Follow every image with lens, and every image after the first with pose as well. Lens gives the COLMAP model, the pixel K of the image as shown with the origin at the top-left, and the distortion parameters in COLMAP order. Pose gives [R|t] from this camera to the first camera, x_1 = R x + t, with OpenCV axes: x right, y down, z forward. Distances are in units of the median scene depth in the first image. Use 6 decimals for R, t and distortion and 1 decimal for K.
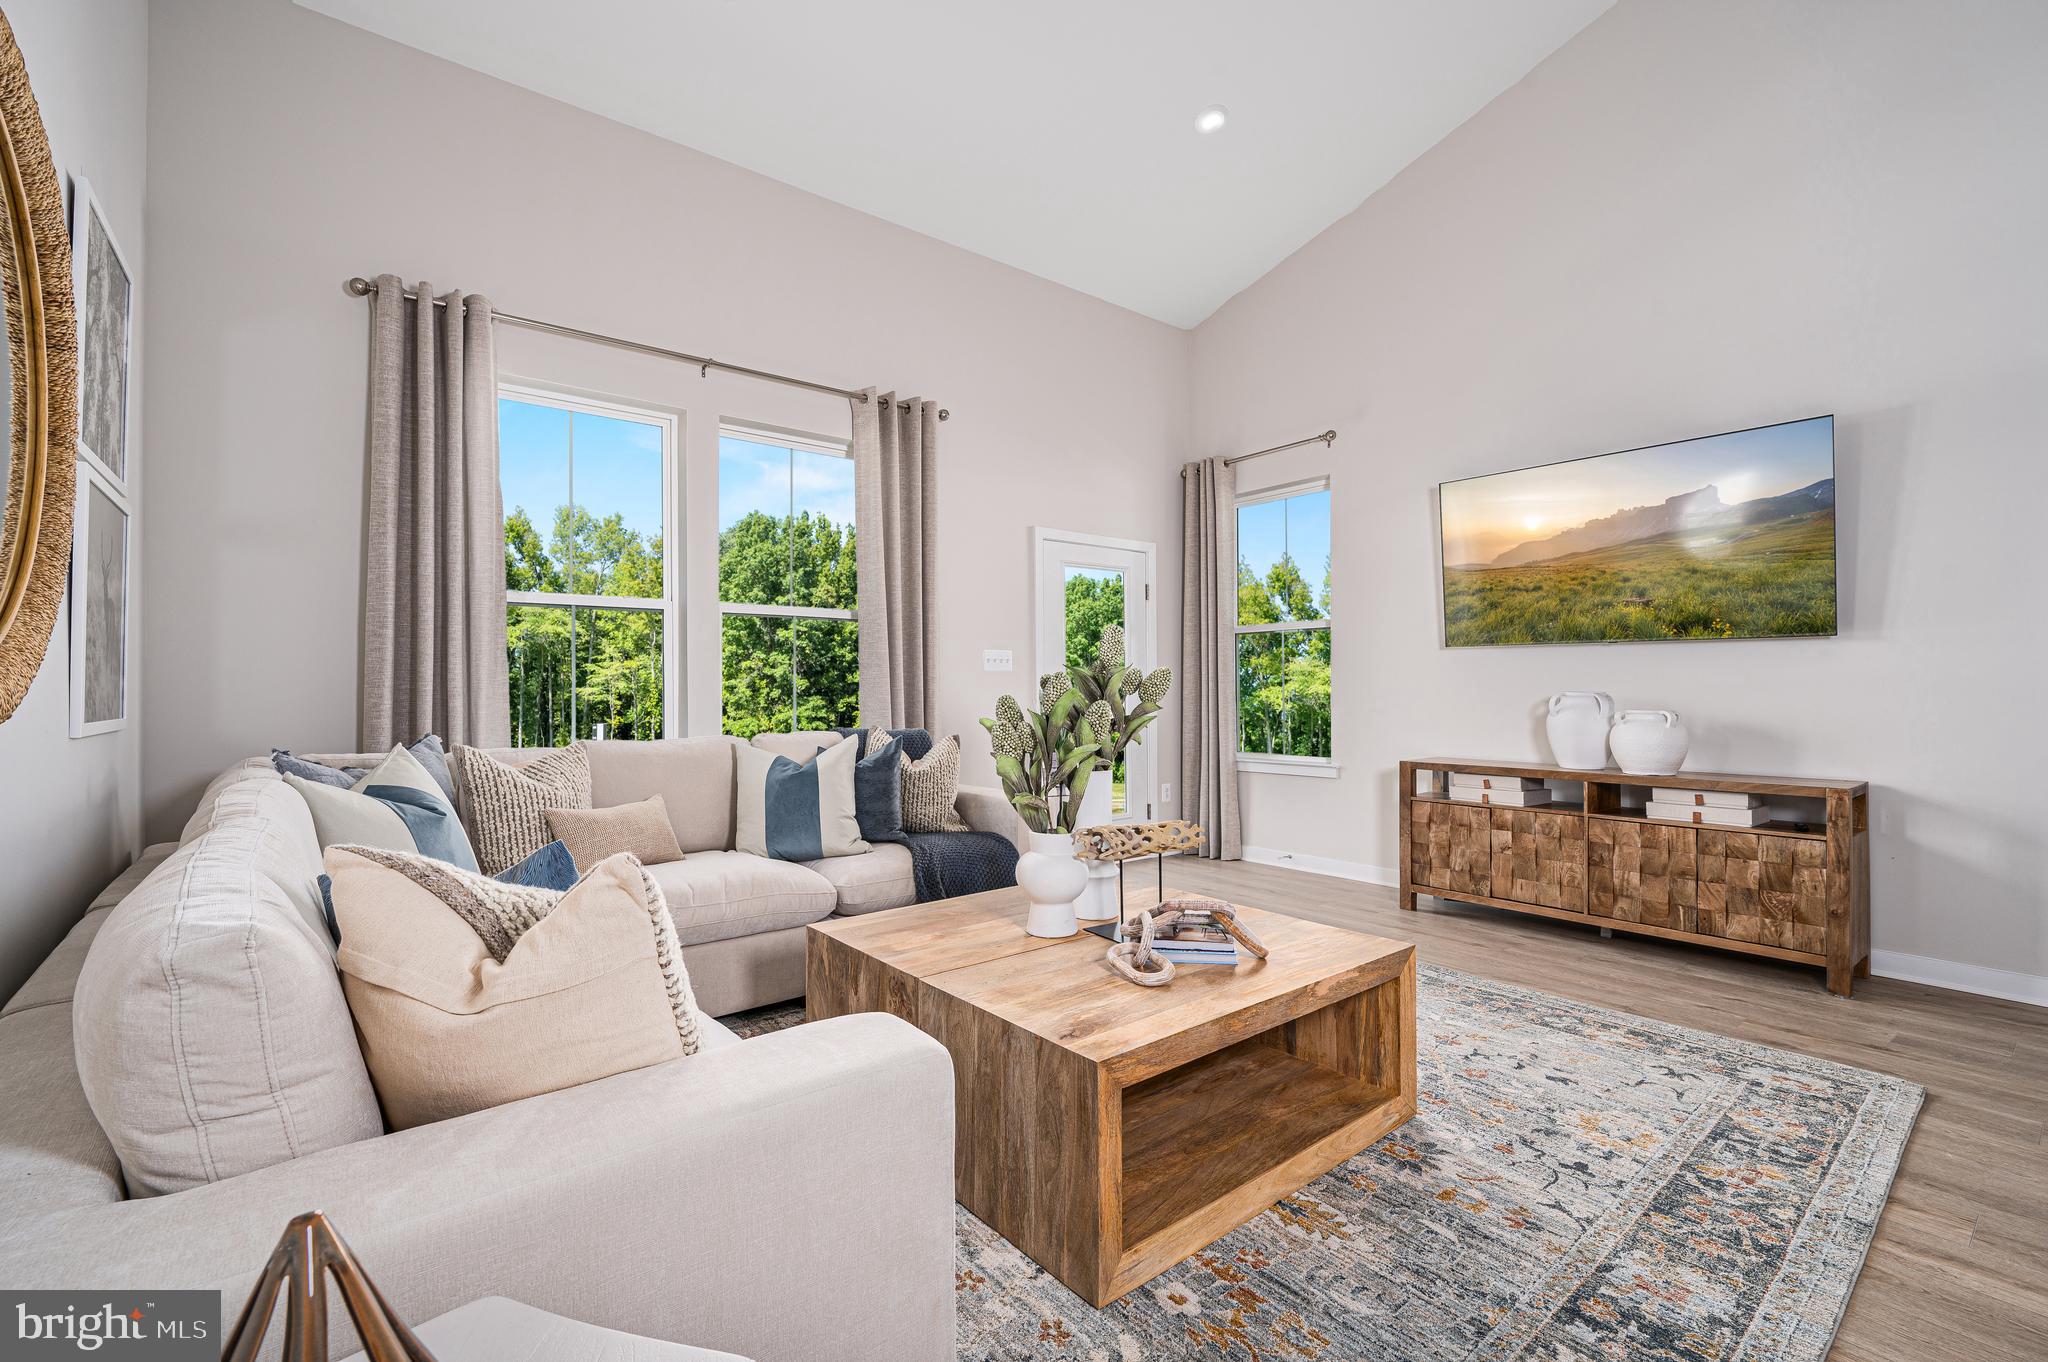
lens RADIAL K [[889.8, 0, 1024.0], [0, 889.8, 681.0], [0, 0, 1]] dist [-0.007631, -0.000216]
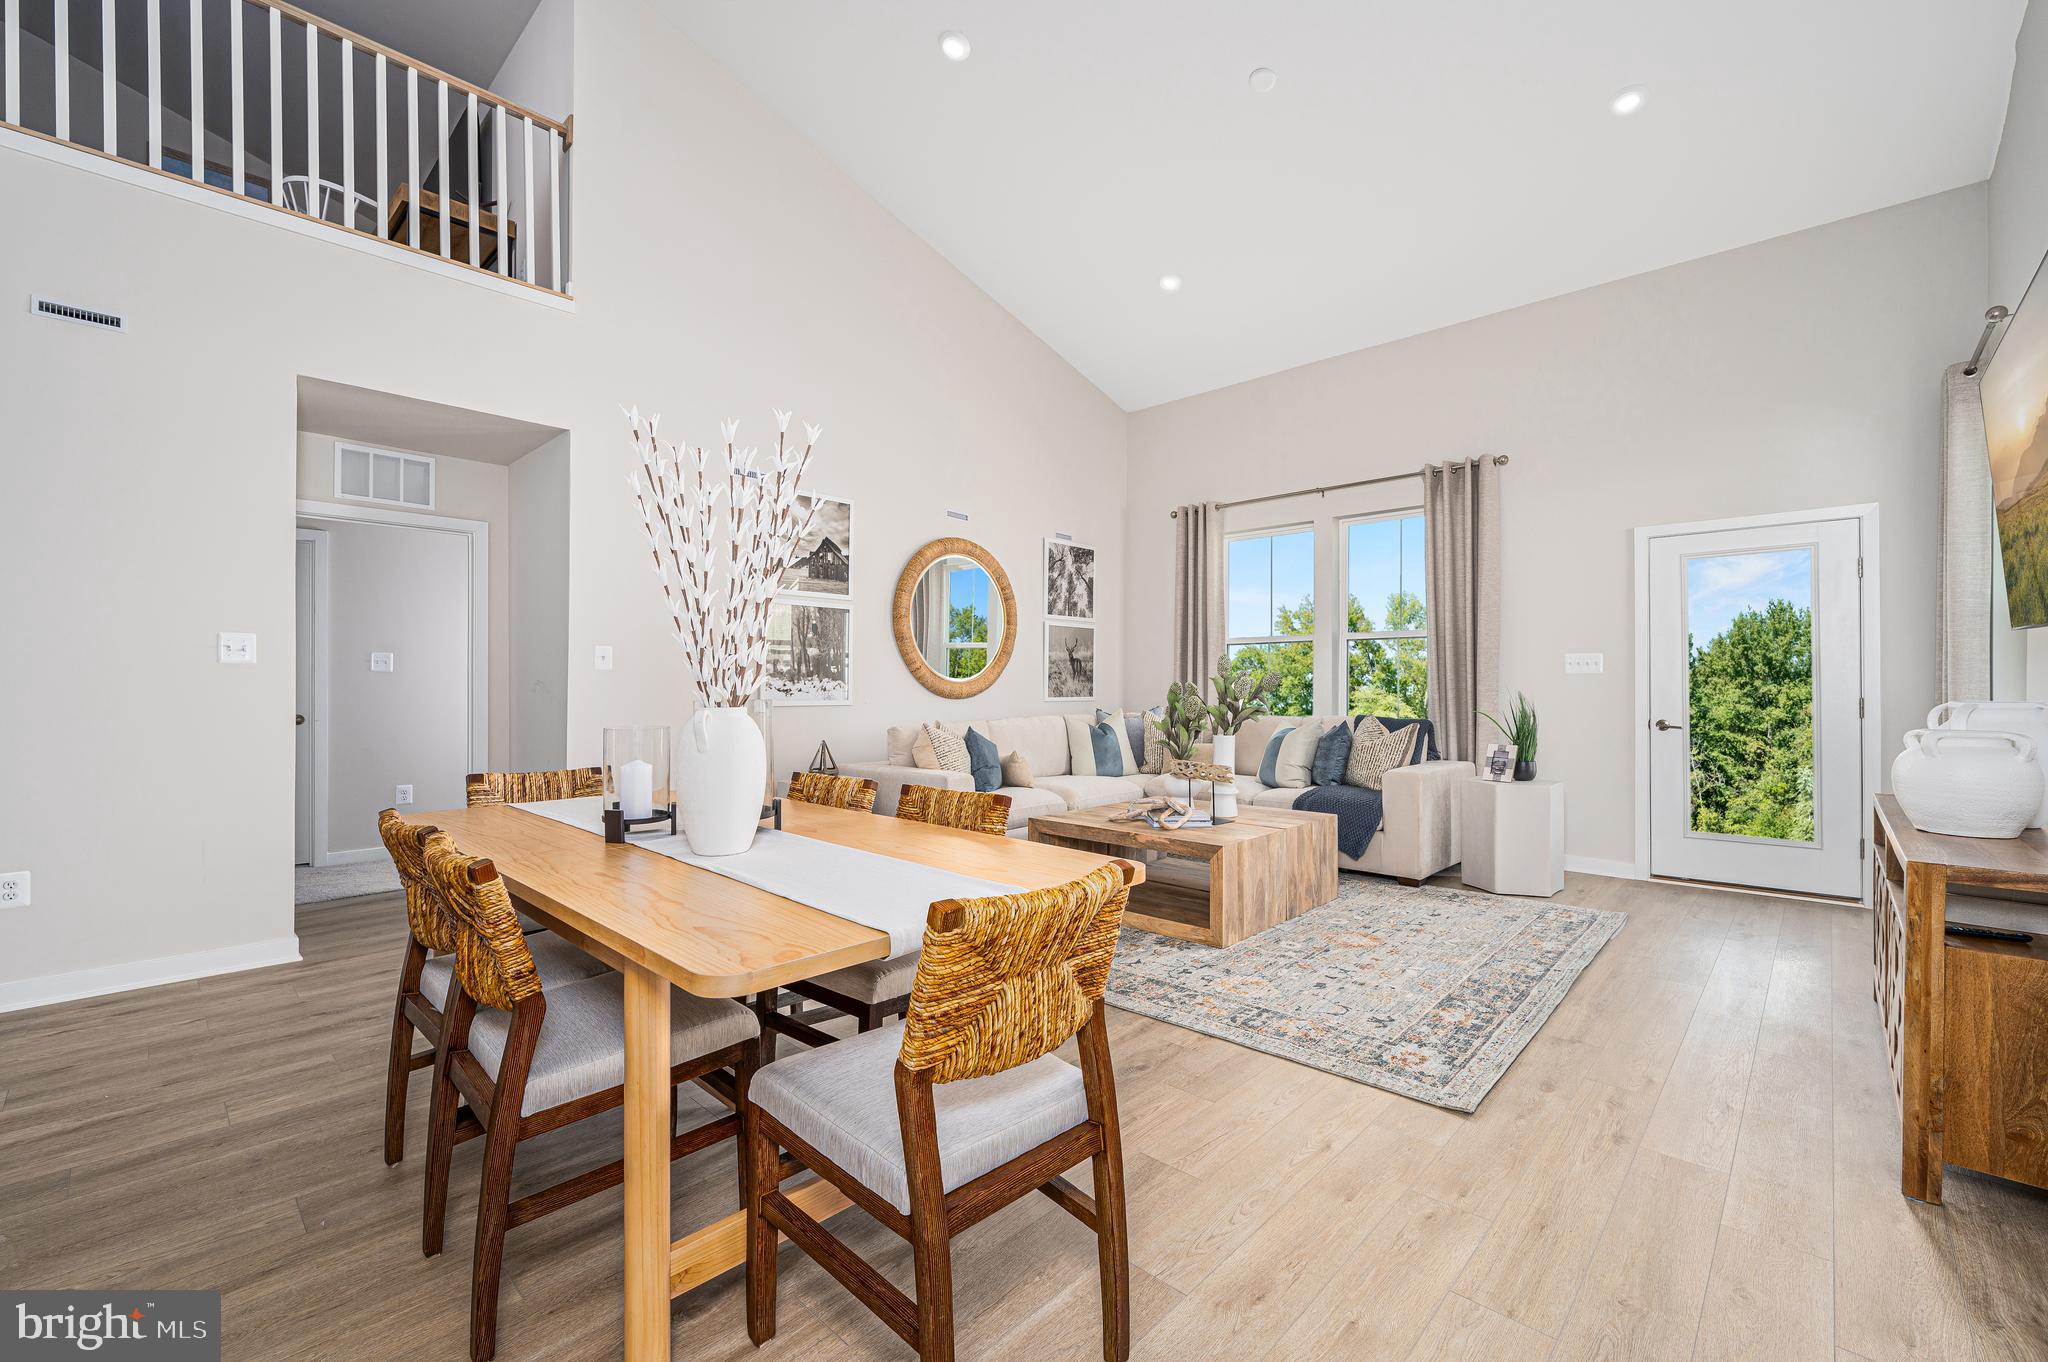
lens RADIAL K [[862.1, 0, 1024.0], [0, 862.1, 681.0], [0, 0, 1]] dist [-0.000892, -0.000335]
pose [[0.149454, 0.005624, -0.988753, 2.093482], [0.009329, 0.999931, 0.007098, -0.035999], [0.988725, -0.010285, 0.149392, 0.404066]]
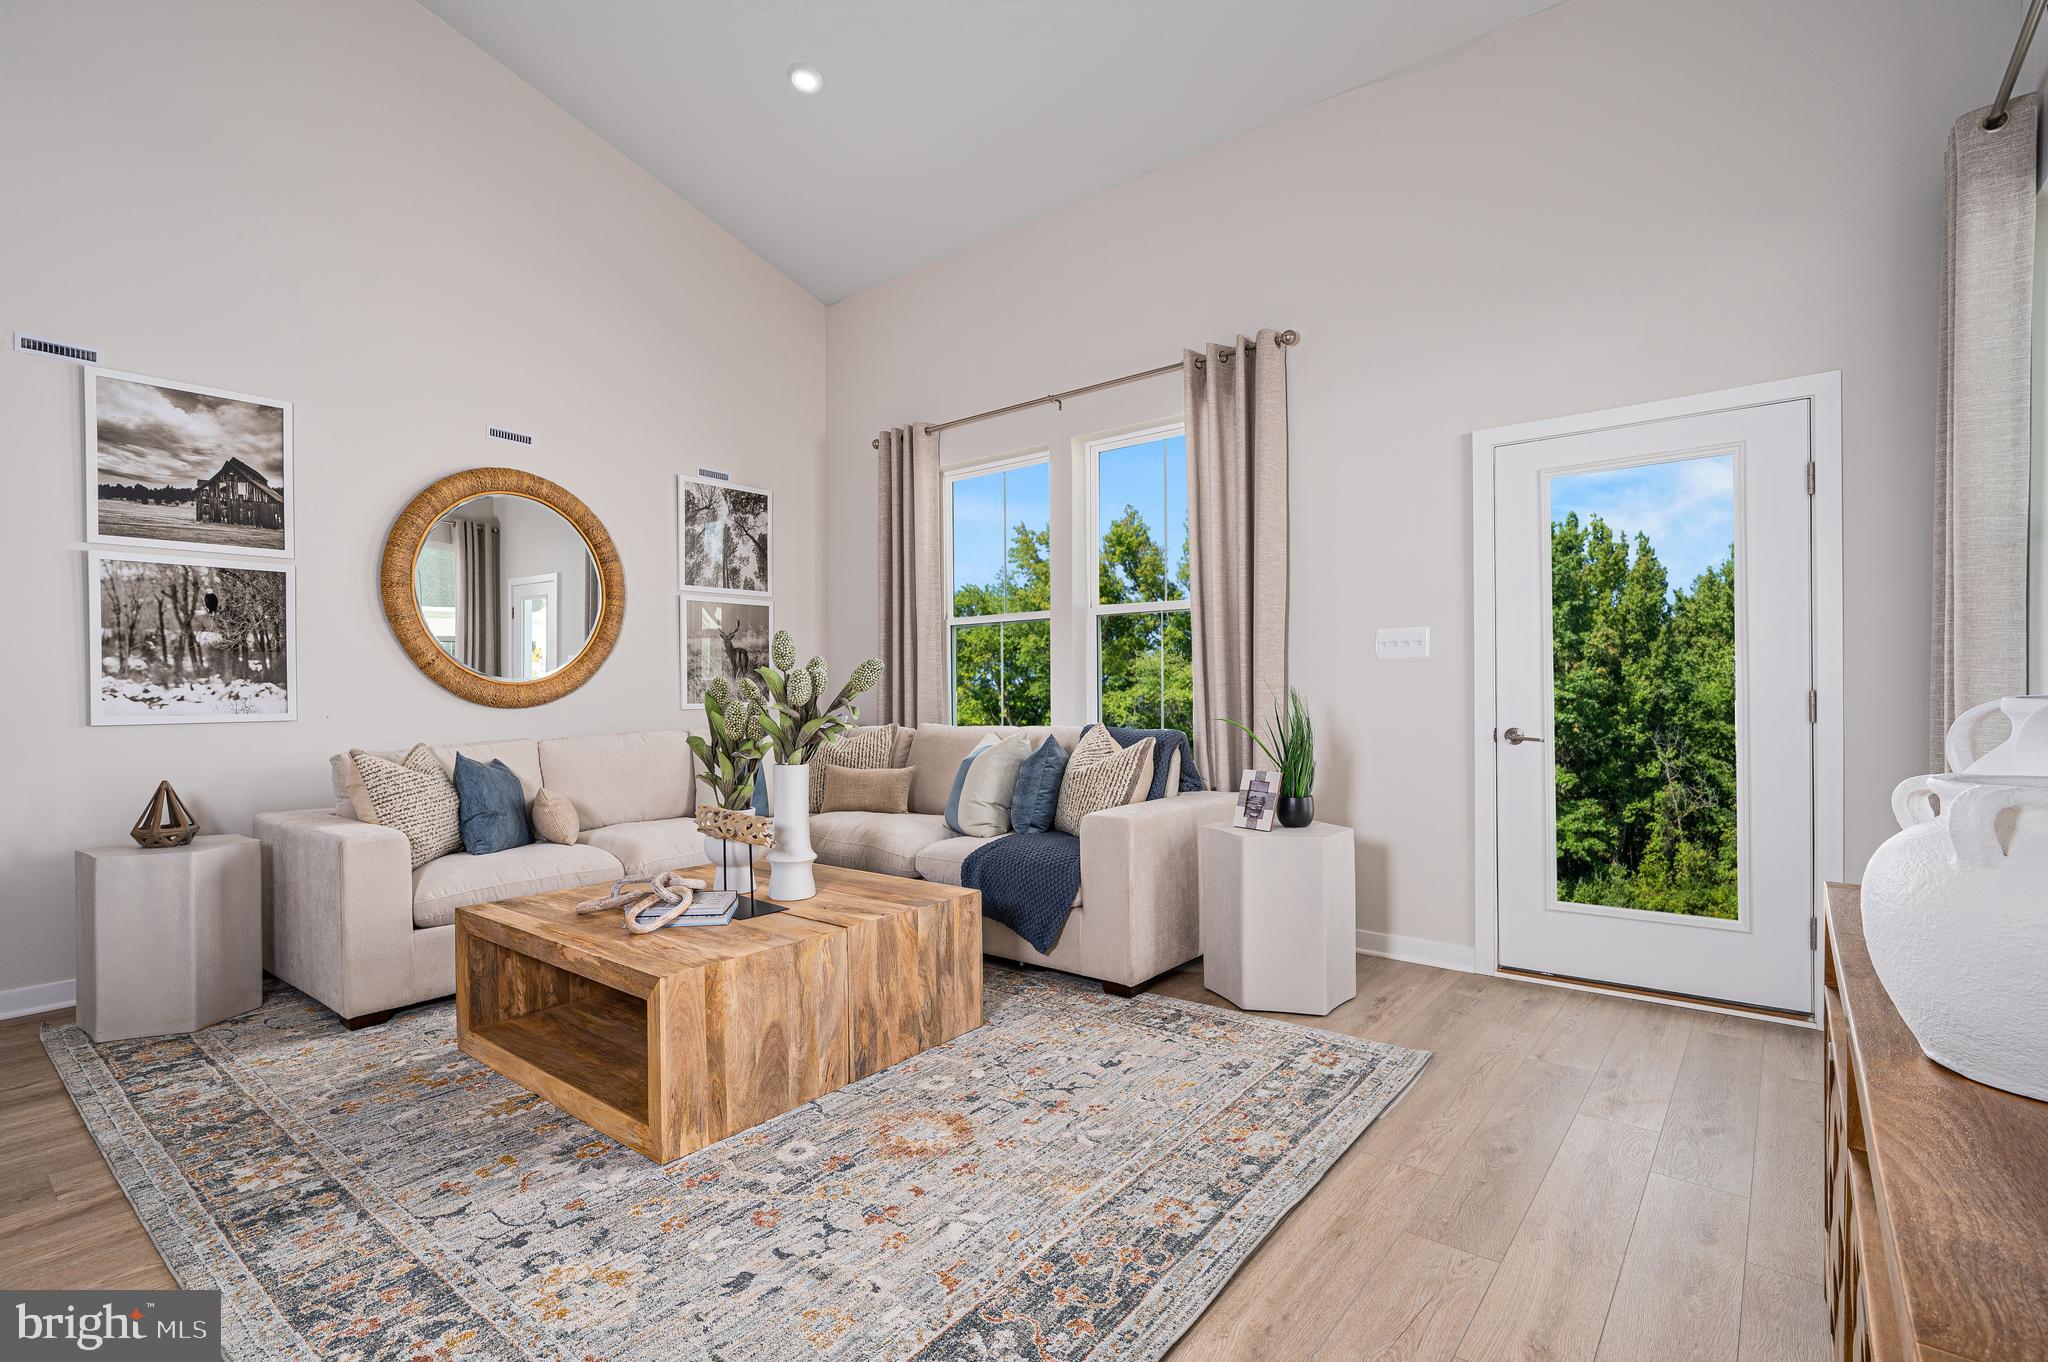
lens RADIAL K [[954.7, 0, 951.3], [0, 954.7, 696.0], [0, 0, 1]] dist [0.000977, 0.000183]
pose [[0.177817, 0.017796, -0.983903, 1.525233], [0.021401, 0.999530, 0.021946, -0.011981], [0.983831, -0.024958, 0.177352, 1.181683]]
